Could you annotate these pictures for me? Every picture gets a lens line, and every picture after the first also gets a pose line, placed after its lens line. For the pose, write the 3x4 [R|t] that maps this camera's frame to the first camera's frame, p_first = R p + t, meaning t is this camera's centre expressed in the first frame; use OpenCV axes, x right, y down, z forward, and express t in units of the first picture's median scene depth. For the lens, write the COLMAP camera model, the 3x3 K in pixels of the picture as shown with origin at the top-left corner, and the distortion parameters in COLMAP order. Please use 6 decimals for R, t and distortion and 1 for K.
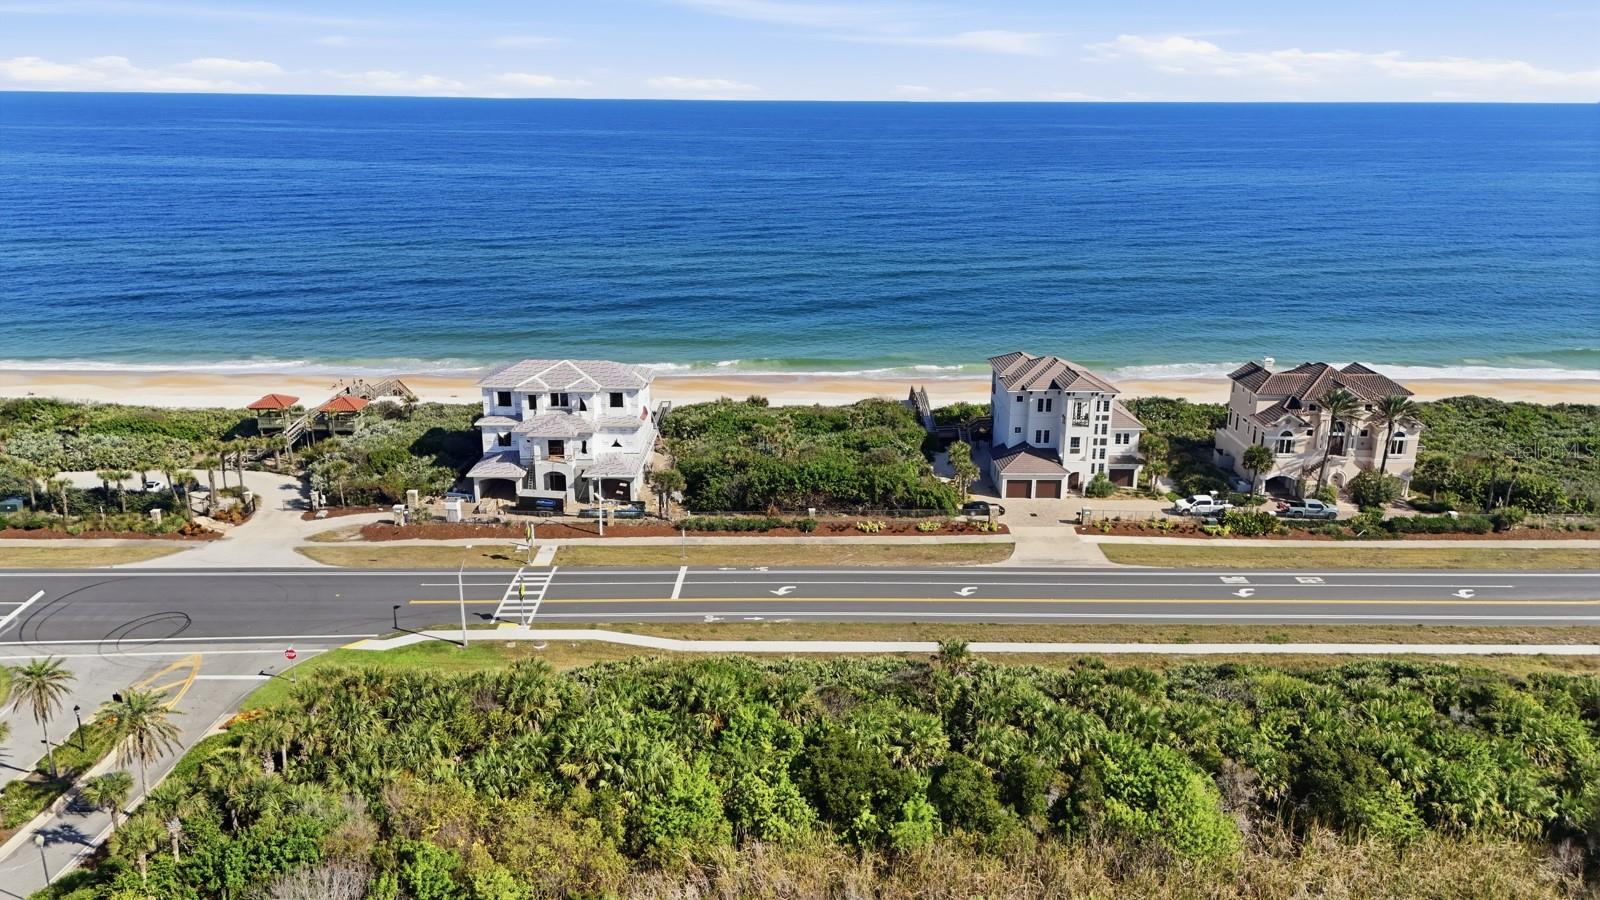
lens RADIAL K [[1173.8, 0, 797.3], [0, 1173.8, 510.8], [0, 0, 1]] dist [0.067401, -0.000693]
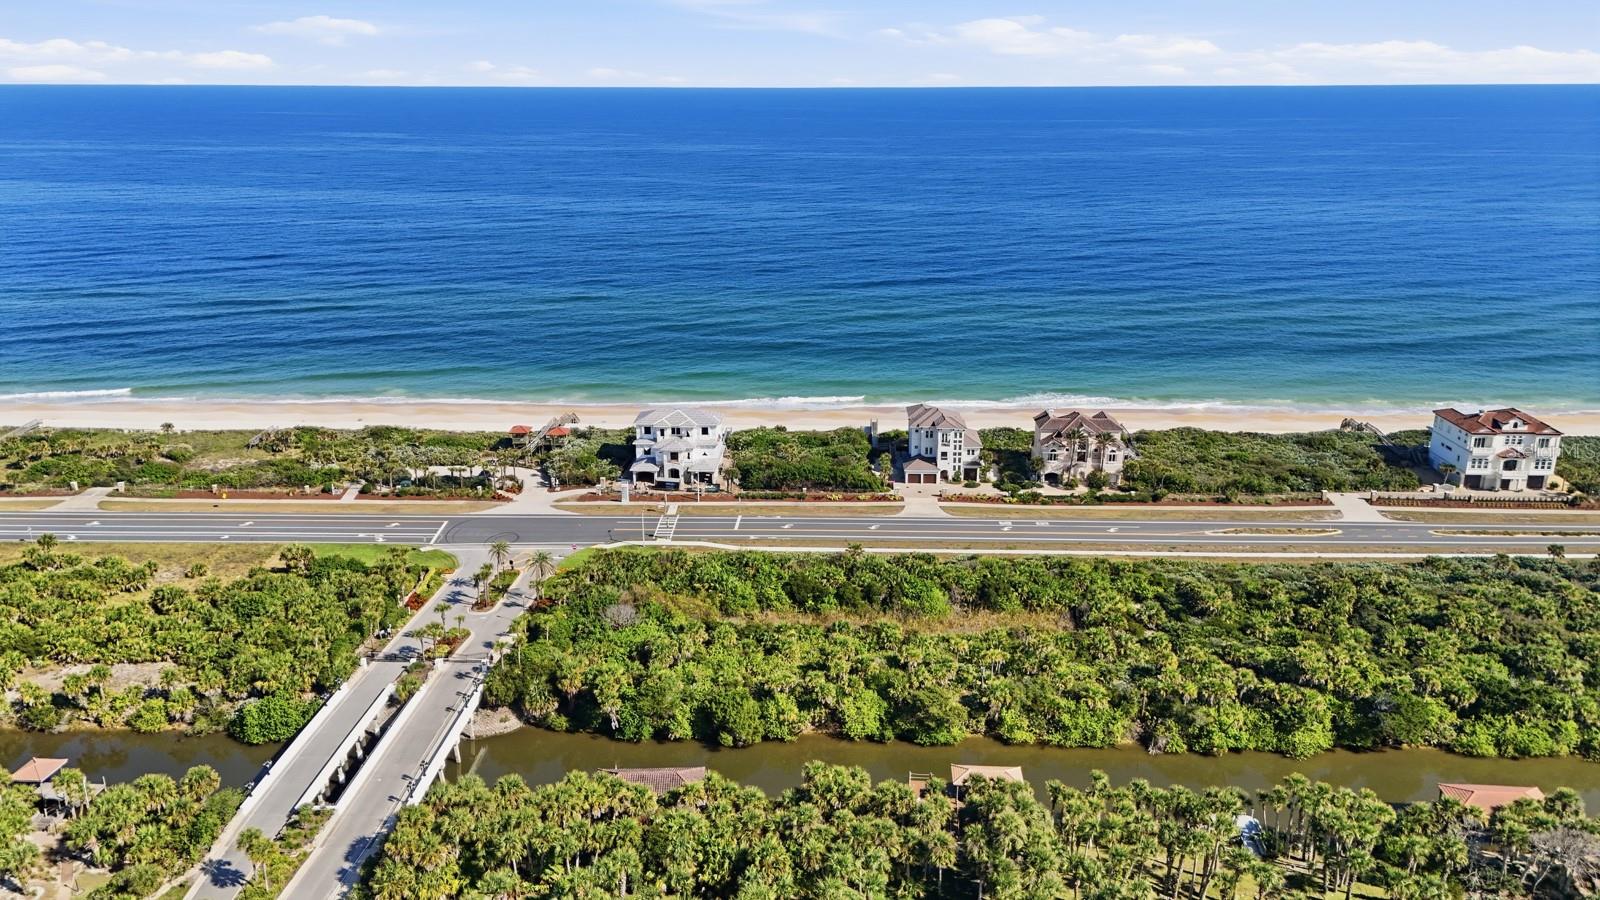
lens RADIAL K [[1173.8, 0, 797.3], [0, 1173.8, 510.8], [0, 0, 1]] dist [0.067401, -0.000693]
pose [[0.999187, 0.006859, -0.039727, 0.076088], [-0.006420, 0.999917, 0.011162, 0.013996], [0.039801, -0.010898, 0.999148, -0.935251]]
